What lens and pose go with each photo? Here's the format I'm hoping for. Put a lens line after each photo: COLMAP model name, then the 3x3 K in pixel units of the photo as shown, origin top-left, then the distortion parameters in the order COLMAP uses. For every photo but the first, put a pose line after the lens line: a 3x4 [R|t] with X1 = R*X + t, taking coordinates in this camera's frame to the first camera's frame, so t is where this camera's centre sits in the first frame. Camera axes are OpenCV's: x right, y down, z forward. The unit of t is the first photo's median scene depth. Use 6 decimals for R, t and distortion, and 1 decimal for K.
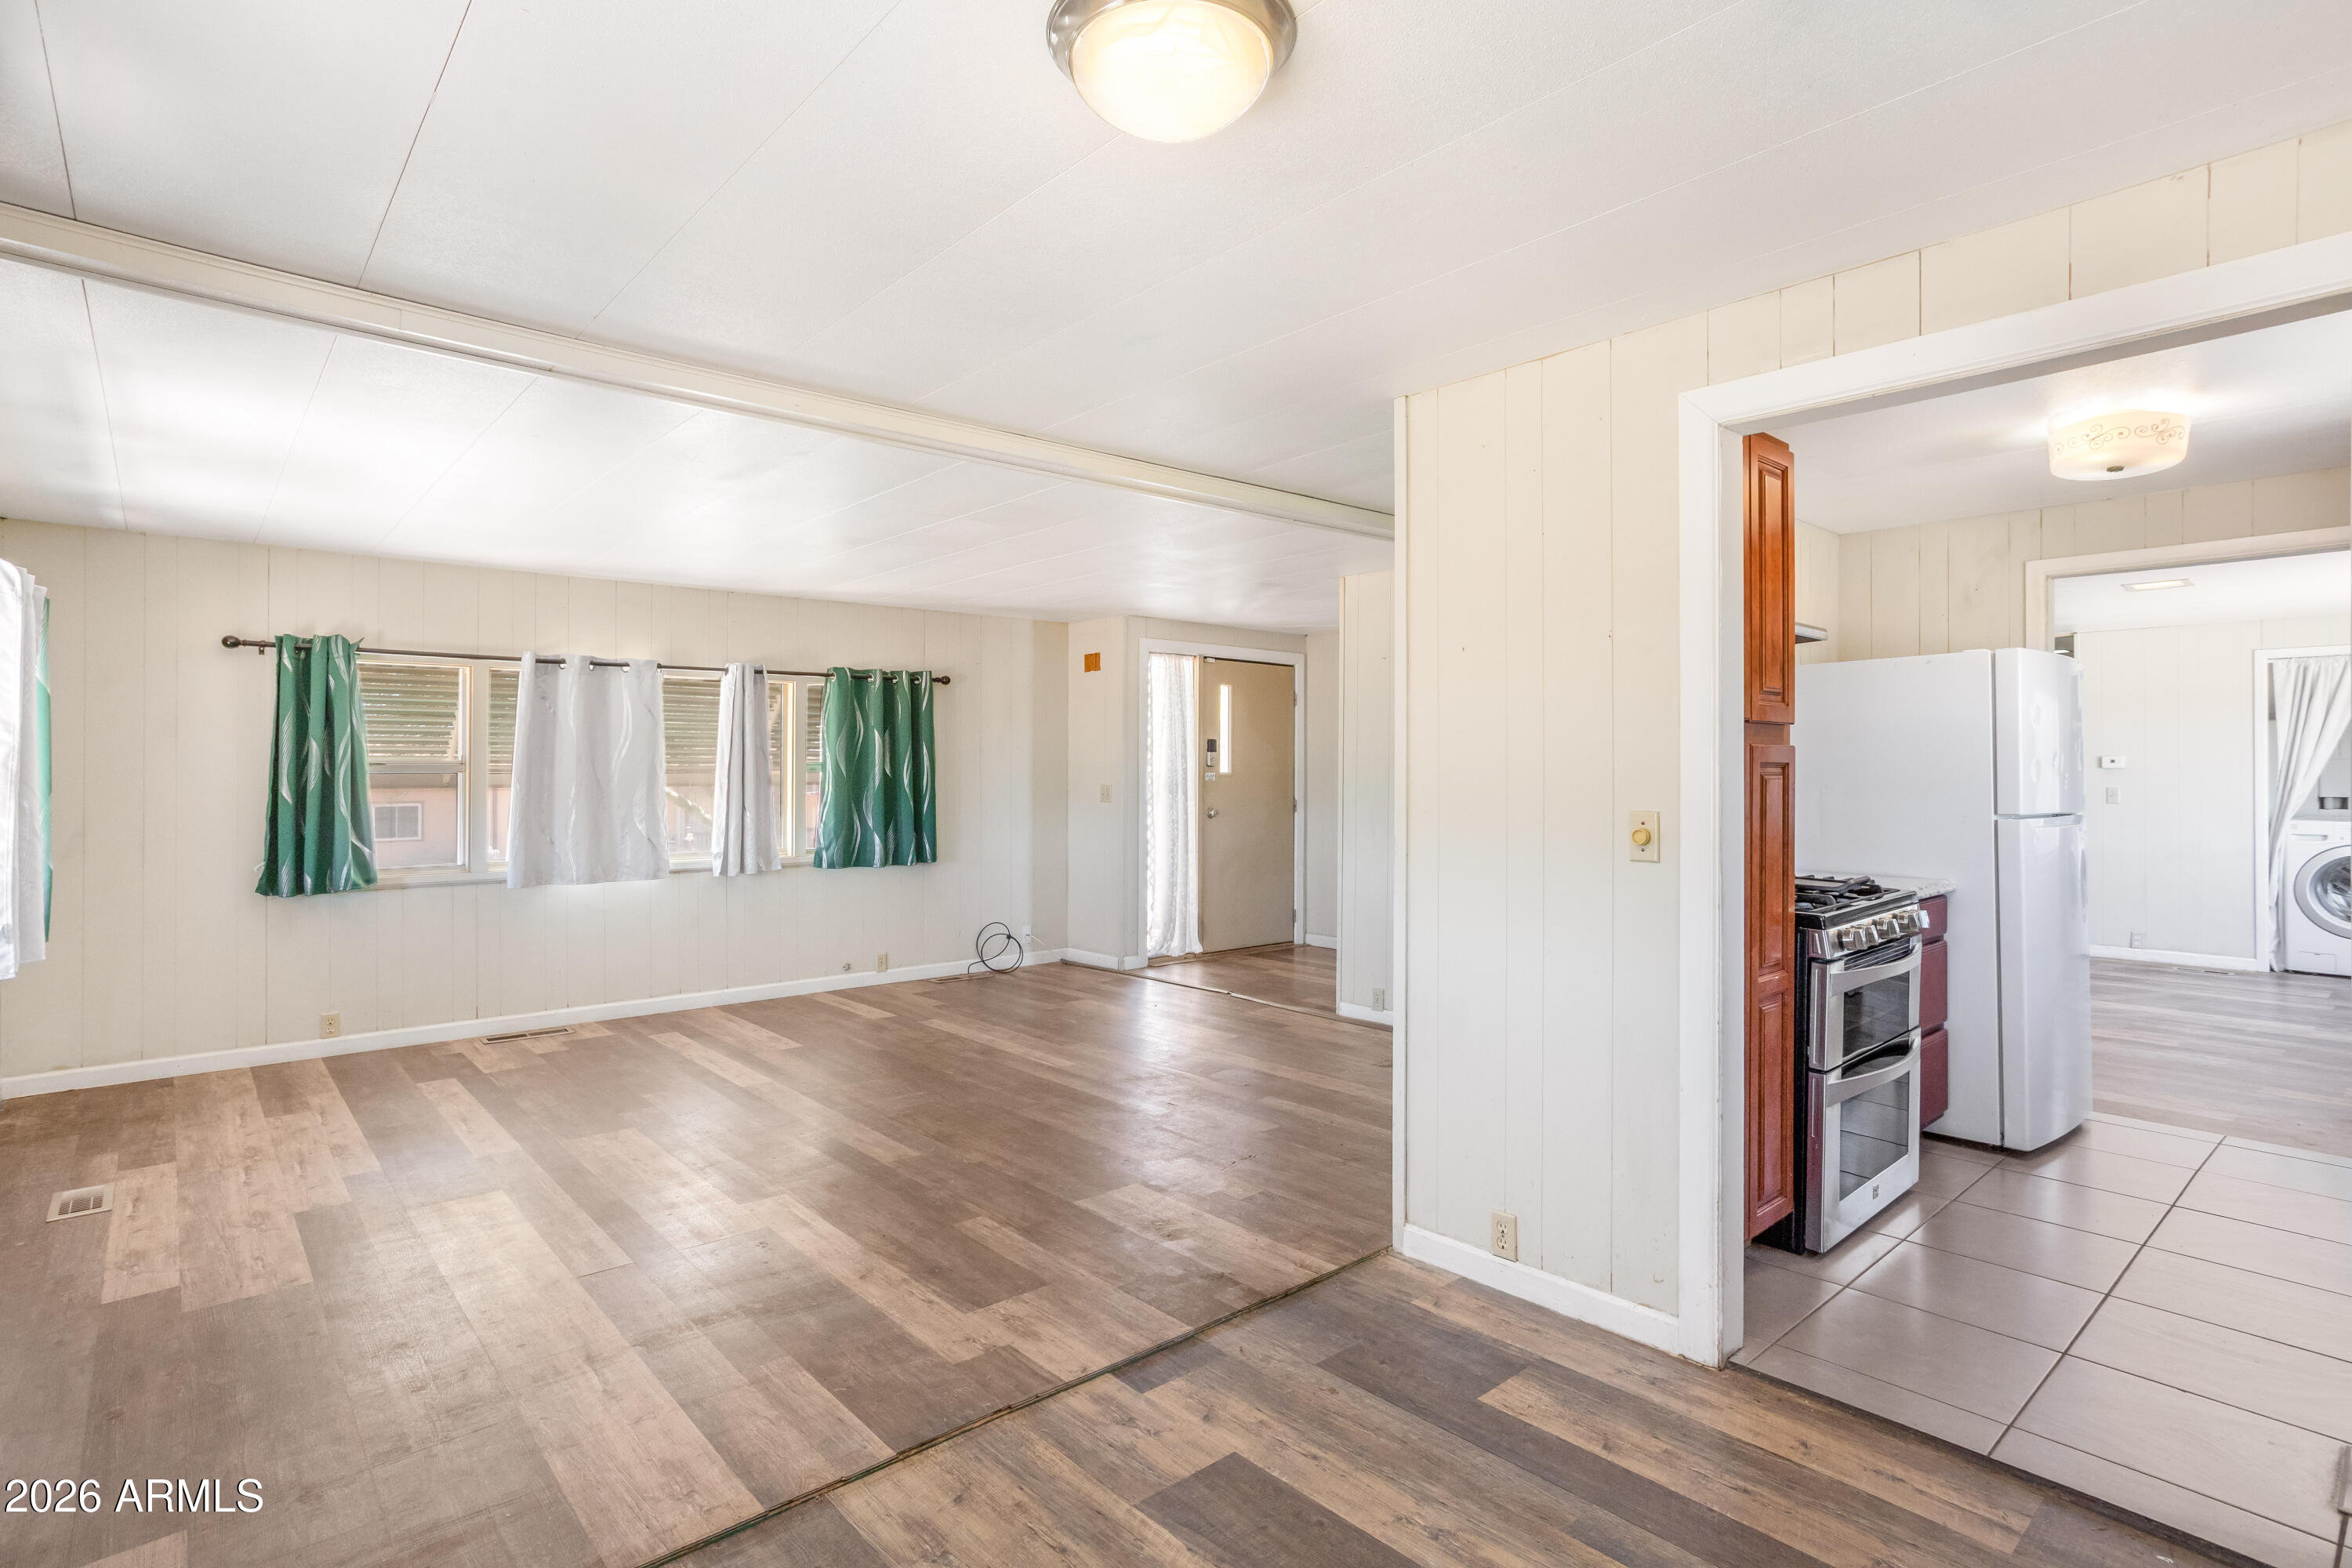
lens RADIAL K [[1170.4, 0, 1182.6], [0, 1170.4, 769.5], [0, 0, 1]] dist [-0.040397, 0.037315]
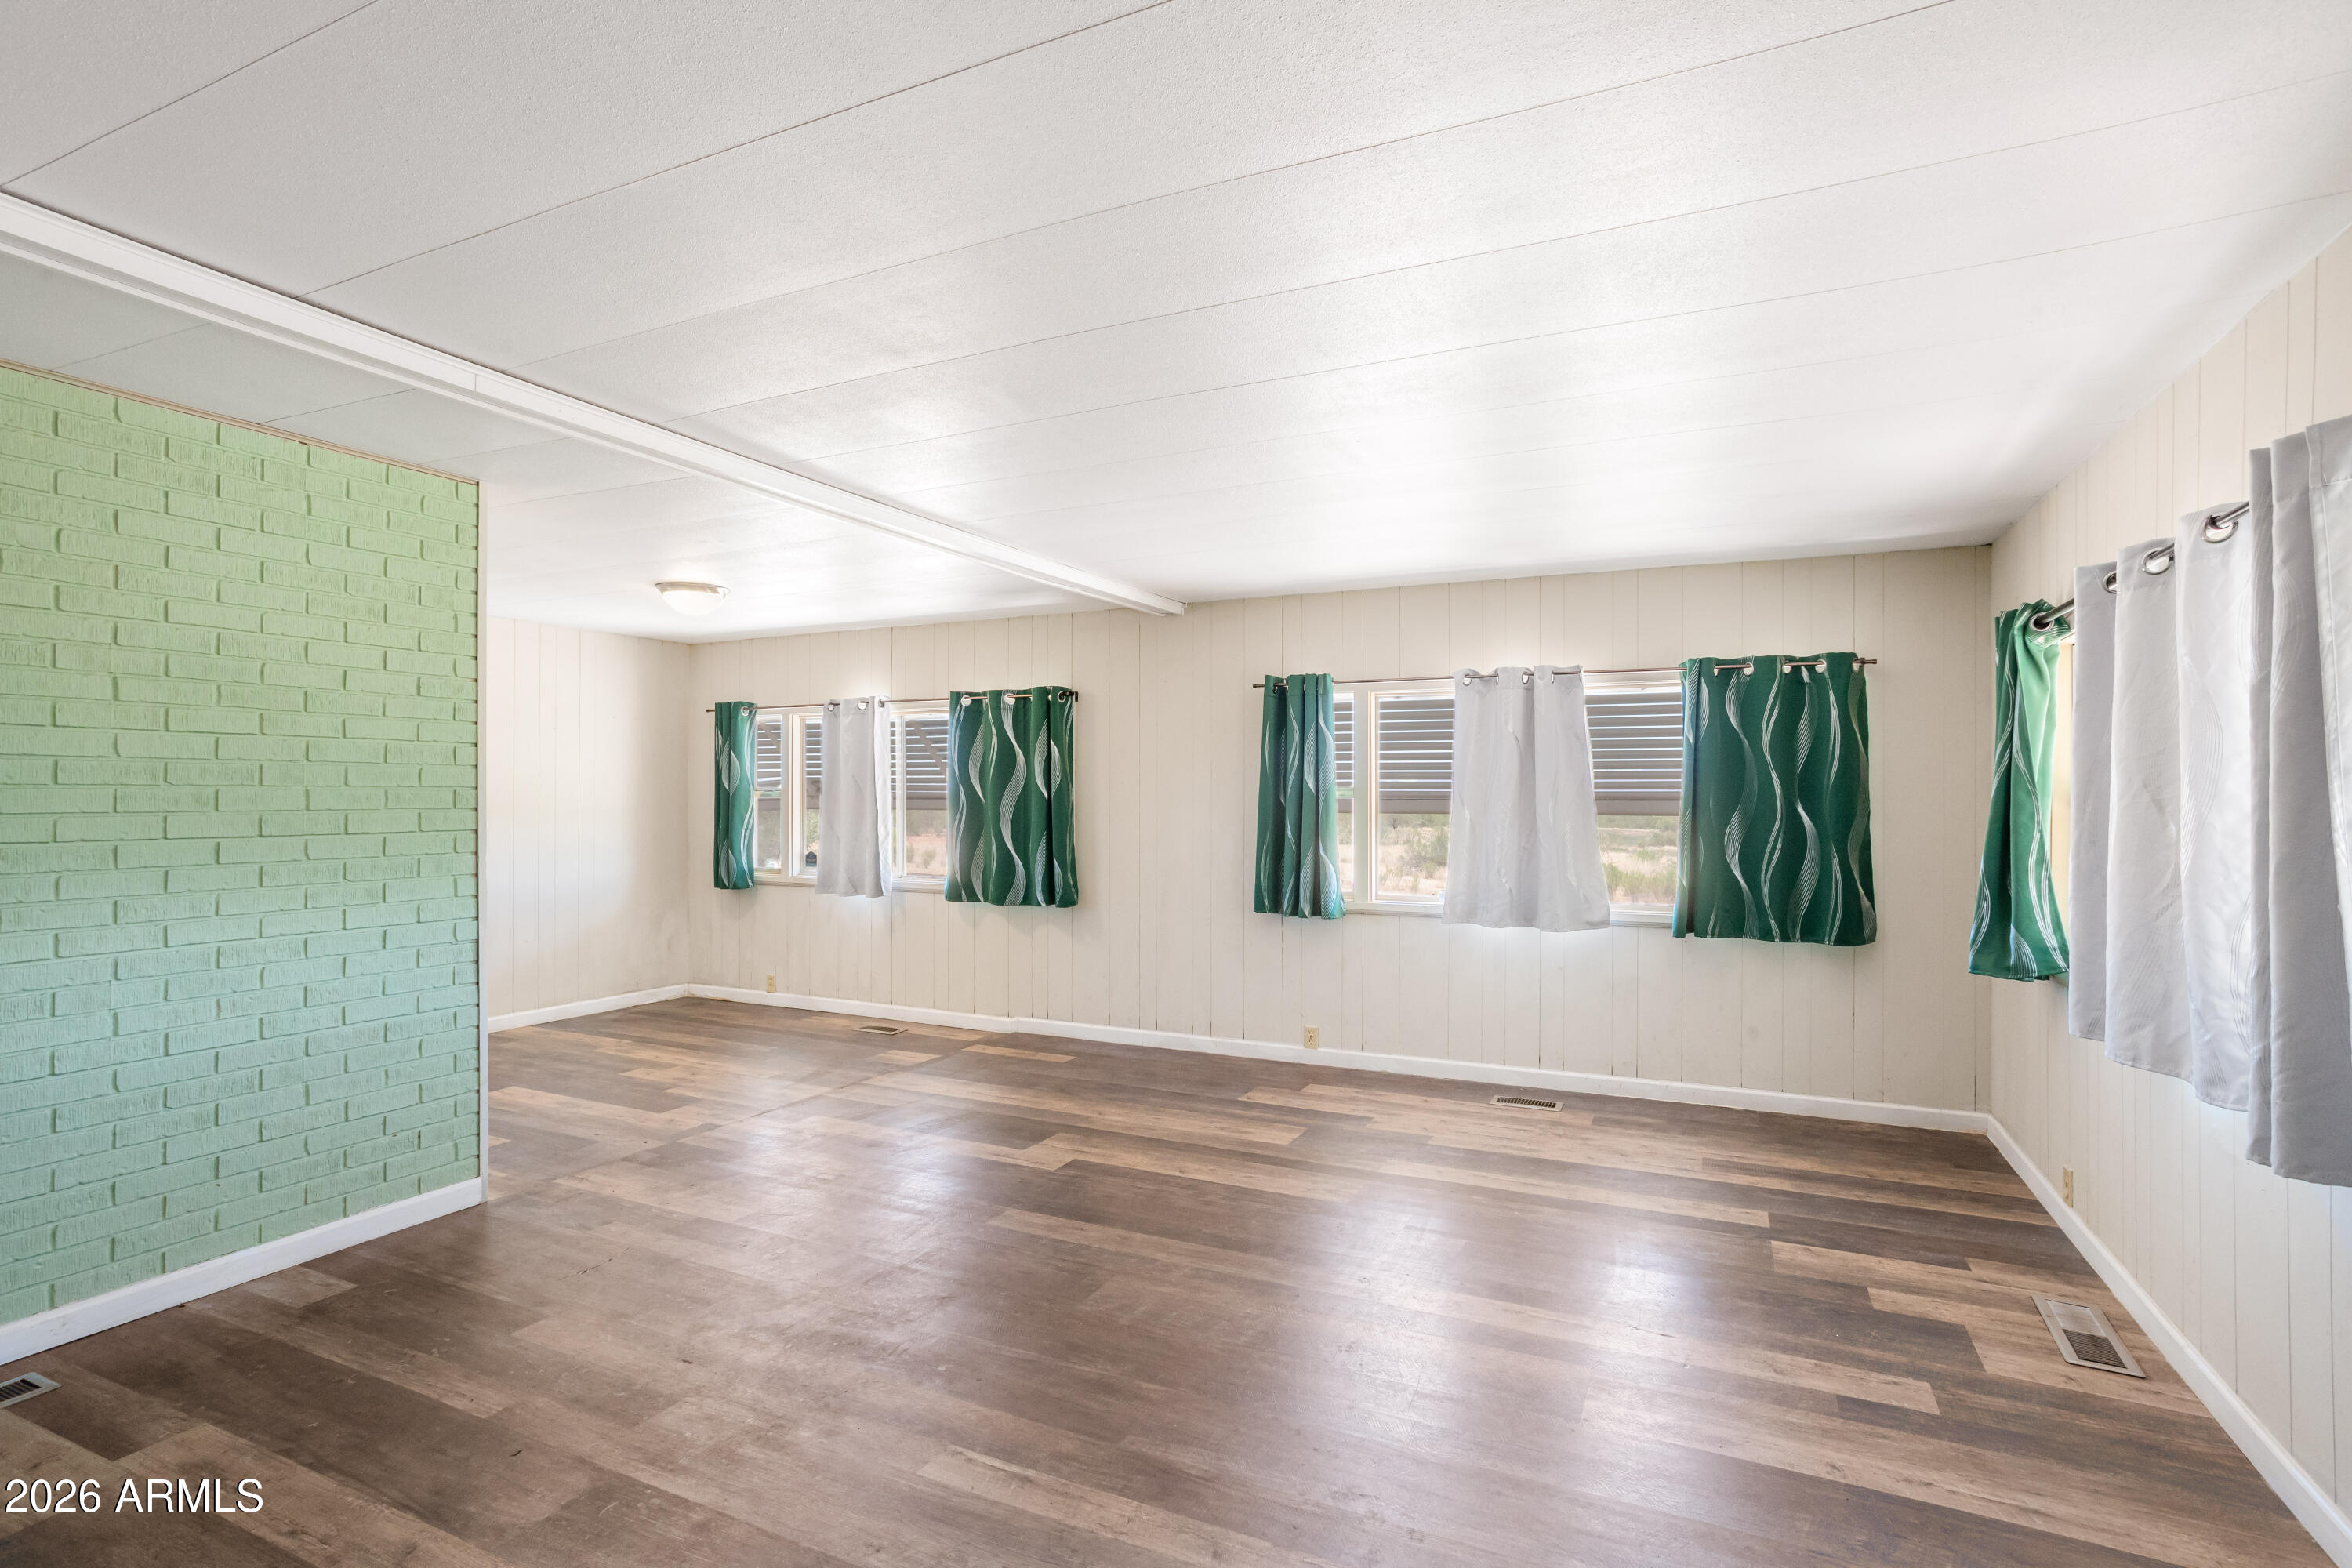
lens RADIAL K [[1129.1, 0, 1176.0], [0, 1129.1, 784.0], [0, 0, 1]] dist [-0.032950, 0.030253]
pose [[-0.923966, -0.004796, -0.382446, -0.025769], [-0.000131, 0.999925, -0.012223, -0.001333], [0.382476, -0.011243, -0.923897, 2.063734]]
